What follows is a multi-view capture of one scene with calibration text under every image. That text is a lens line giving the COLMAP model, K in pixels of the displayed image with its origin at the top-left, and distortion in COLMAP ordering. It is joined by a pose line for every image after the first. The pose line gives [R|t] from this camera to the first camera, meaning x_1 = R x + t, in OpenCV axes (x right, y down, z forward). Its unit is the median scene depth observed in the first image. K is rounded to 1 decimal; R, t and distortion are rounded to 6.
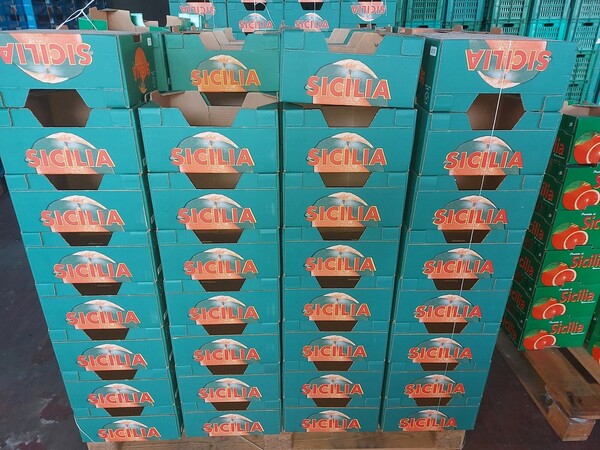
lens RADIAL K [[434.6, 0, 302.4], [0, 434.6, 226.1], [0, 0, 1]] dist [0.080301, -0.080410]
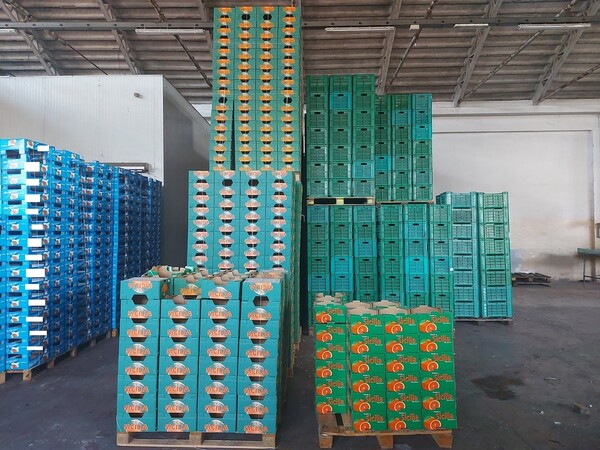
lens RADIAL K [[434.6, 0, 302.2], [0, 434.6, 223.3], [0, 0, 1]] dist [0.080301, -0.080410]
pose [[0.997708, 0.003132, -0.067594, 0.910201], [-0.032946, 0.895014, -0.444820, 0.657060], [0.059104, 0.446028, 0.893065, -2.162779]]
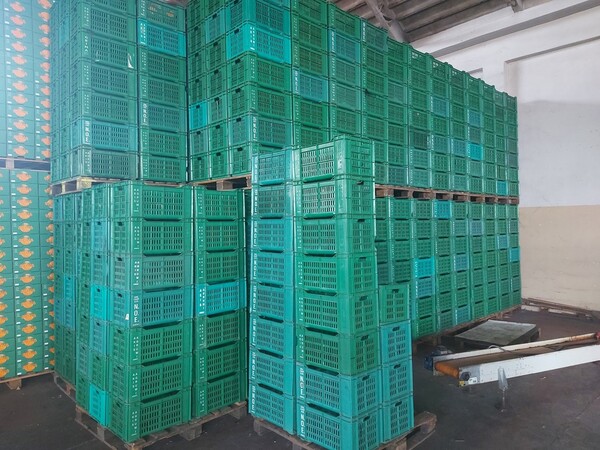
lens RADIAL K [[434.6, 0, 299.5], [0, 434.6, 223.0], [0, 0, 1]] dist [0.080301, -0.080410]
pose [[0.649635, -0.000564, -0.760246, 5.752042], [-0.321419, 0.906027, -0.275326, -1.794964], [0.688959, 0.423219, 0.588406, 2.725698]]
